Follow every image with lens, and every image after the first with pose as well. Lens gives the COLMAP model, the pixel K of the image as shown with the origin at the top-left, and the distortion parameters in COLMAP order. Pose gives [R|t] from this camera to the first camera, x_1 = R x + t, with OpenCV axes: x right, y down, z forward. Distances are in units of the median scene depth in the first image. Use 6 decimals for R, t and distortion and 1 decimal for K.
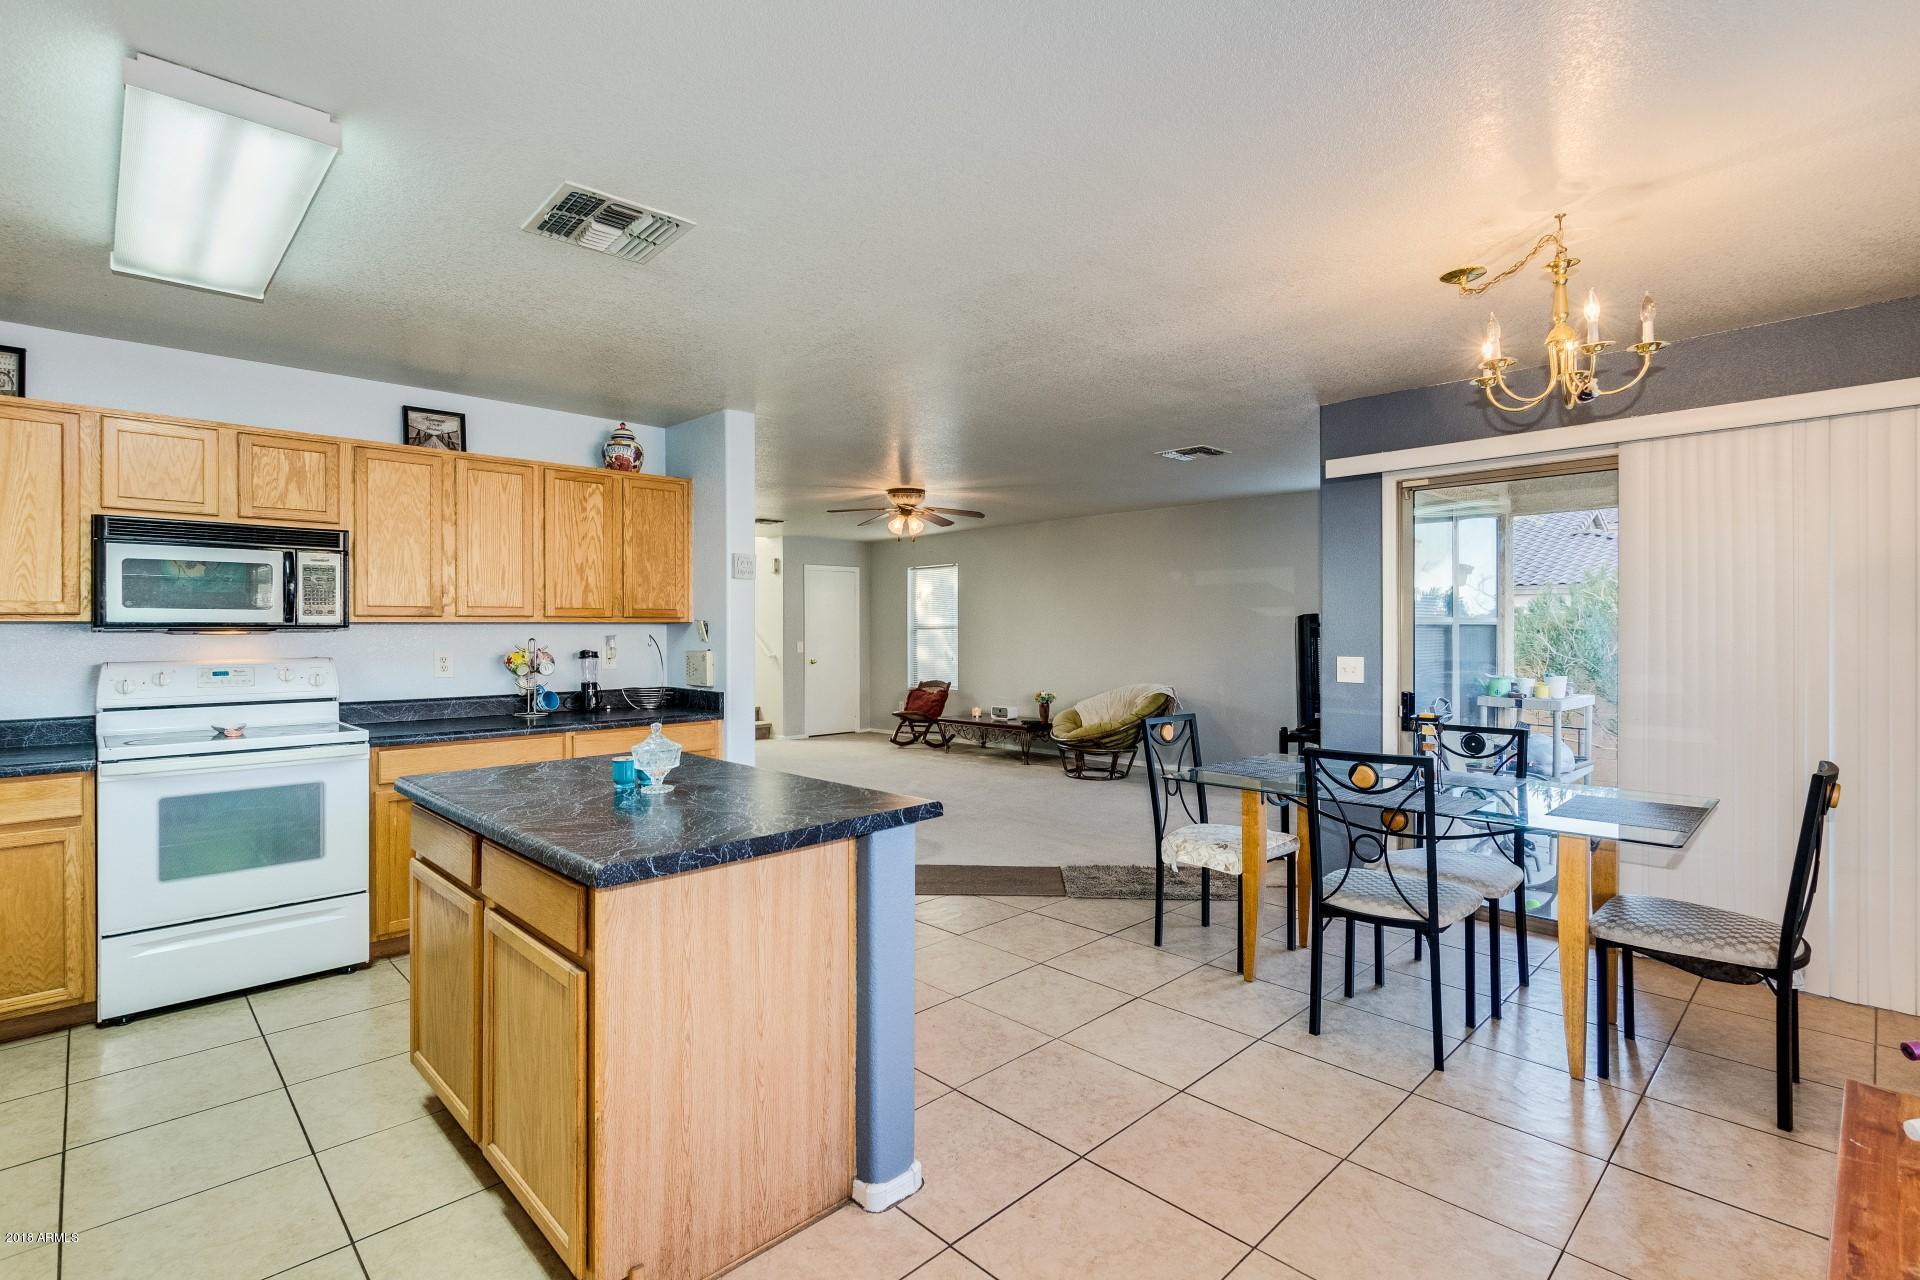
lens RADIAL K [[897.3, 0, 952.3], [0, 897.3, 631.7], [0, 0, 1]] dist [0.004367, 0.000000]
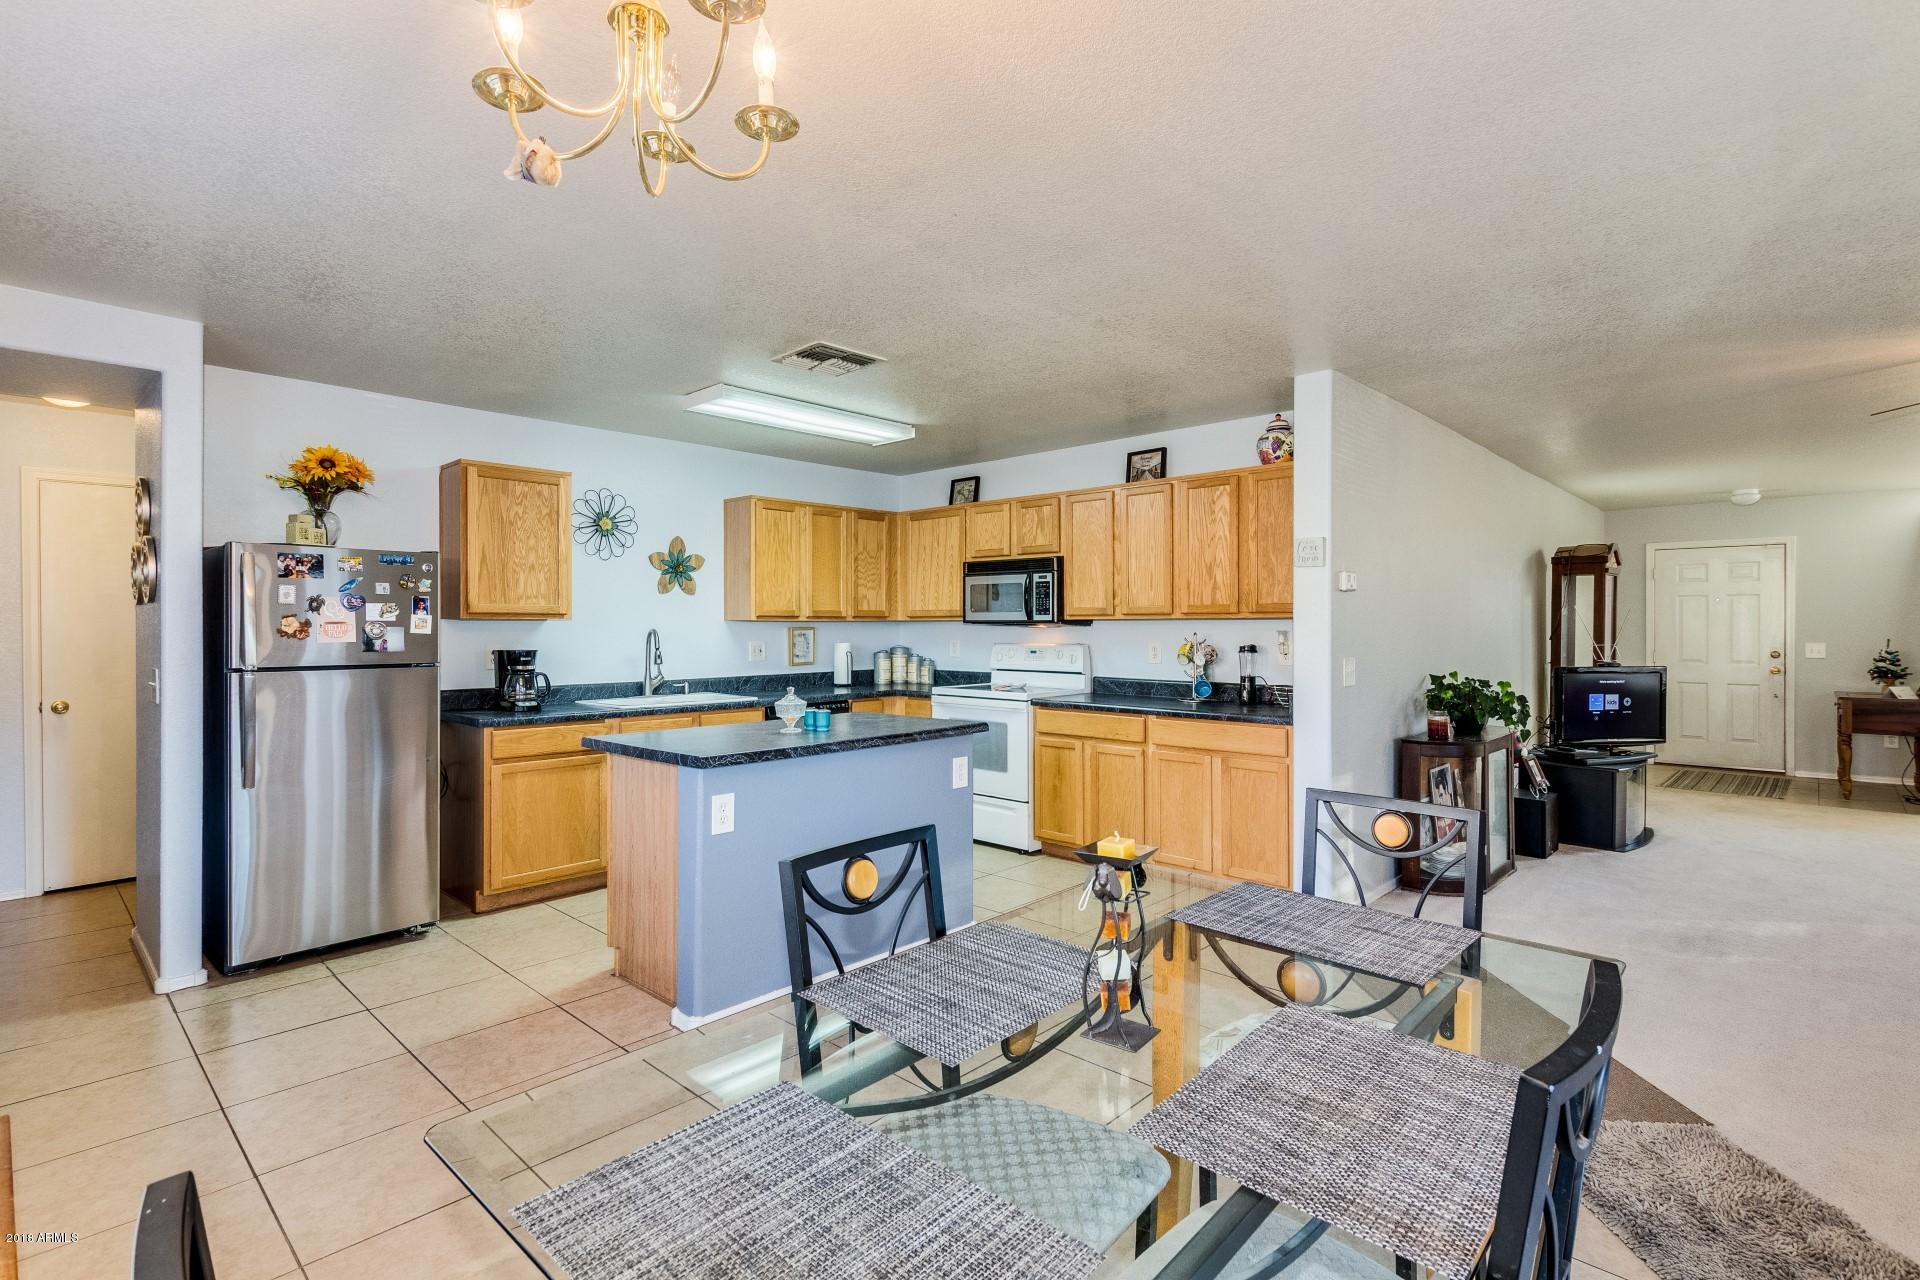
lens RADIAL K [[897.3, 0, 952.3], [0, 897.3, 631.7], [0, 0, 1]] dist [0.004367, 0.000000]
pose [[0.042927, 0.010698, -0.999021, 0.317626], [-0.002456, 0.999941, 0.010602, -0.002478], [0.999075, 0.001998, 0.042951, 0.320177]]
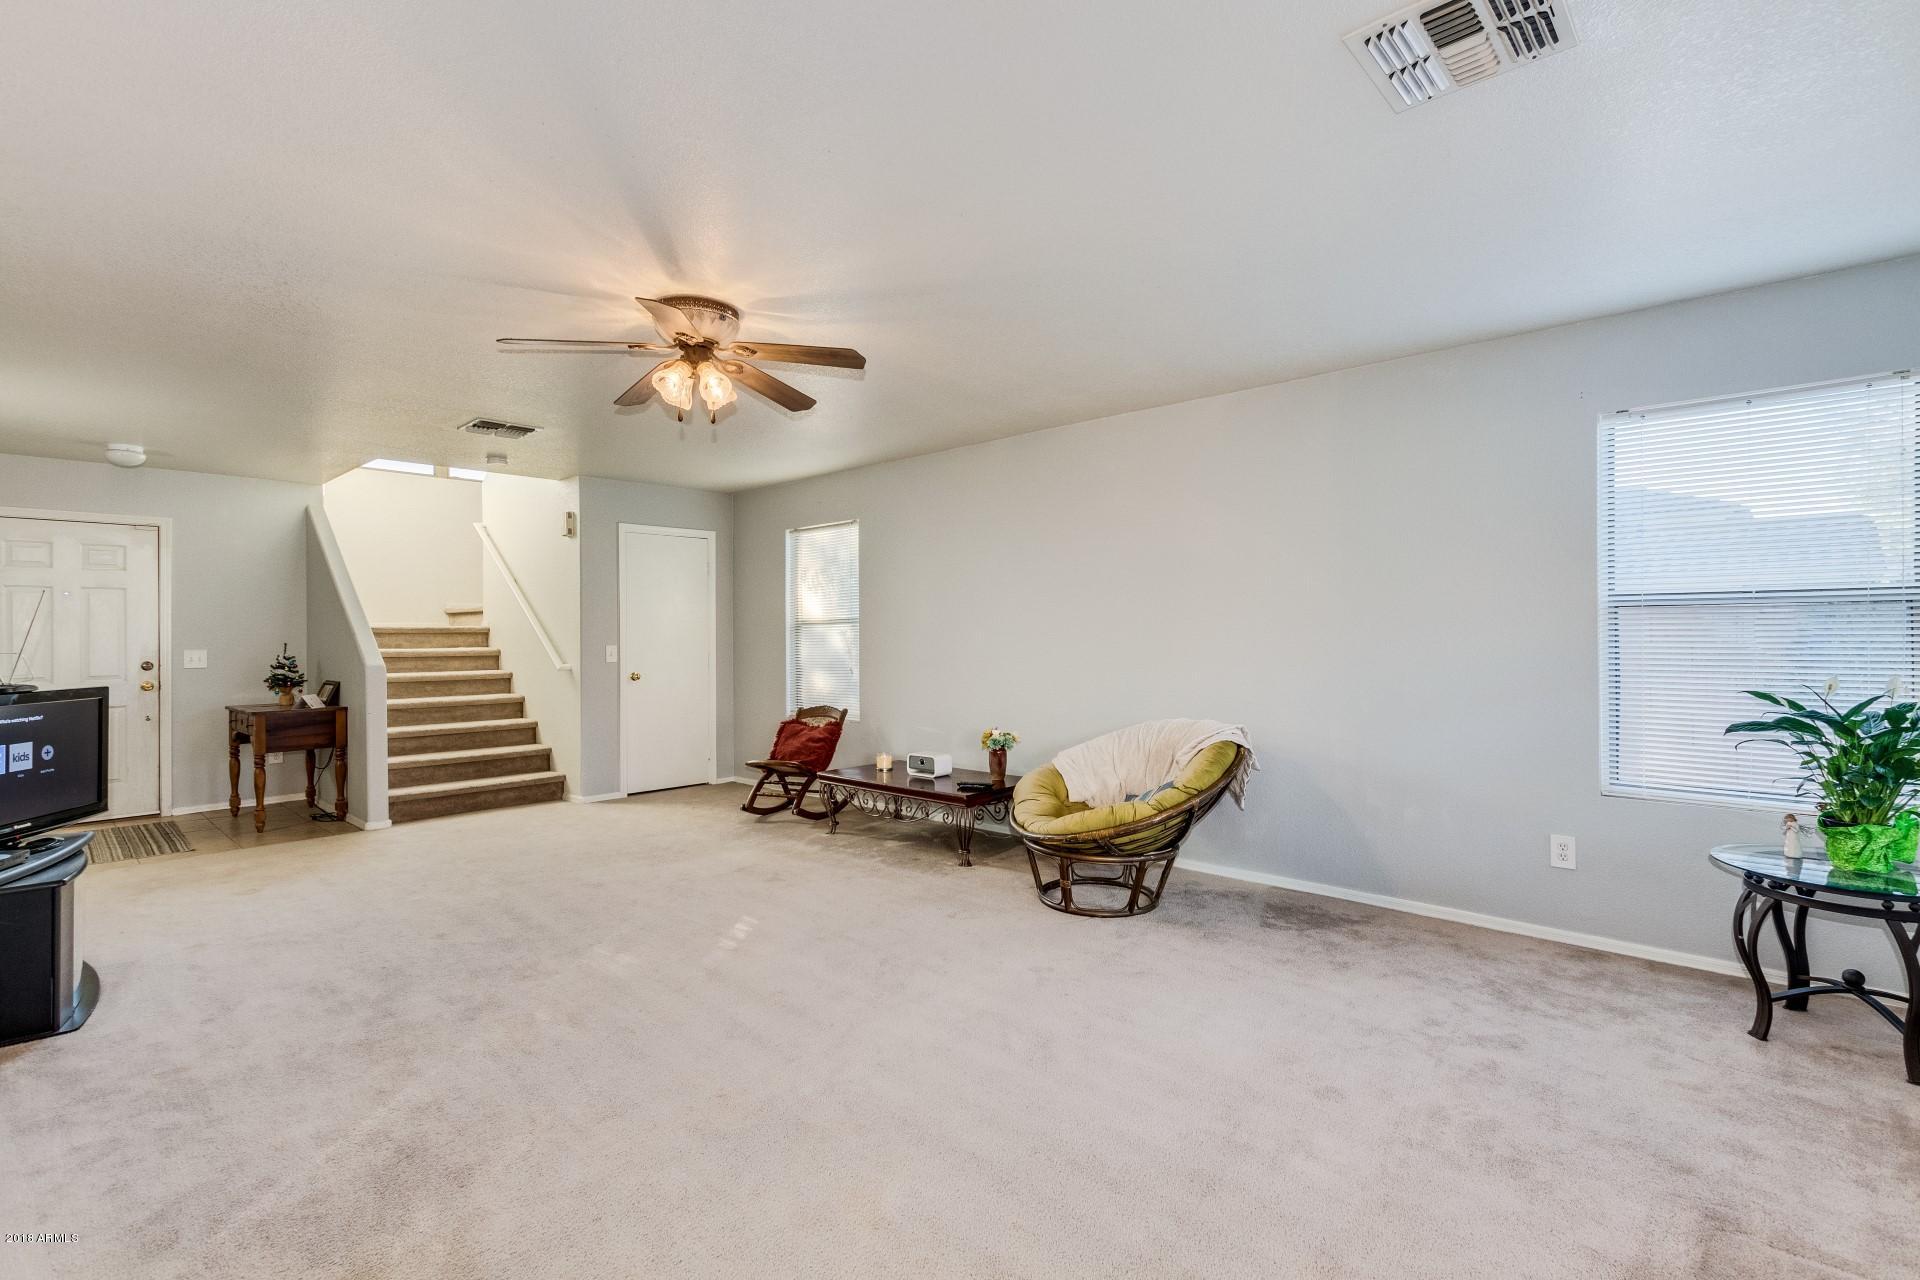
lens RADIAL K [[875.4, 0, 958.9], [0, 875.4, 632.6], [0, 0, 1]] dist [0.003024, 0.000464]
pose [[0.998165, -0.003777, 0.060442, 0.045338], [0.004148, 0.999973, -0.006005, 0.008637], [-0.060418, 0.006245, 0.998154, 0.453950]]
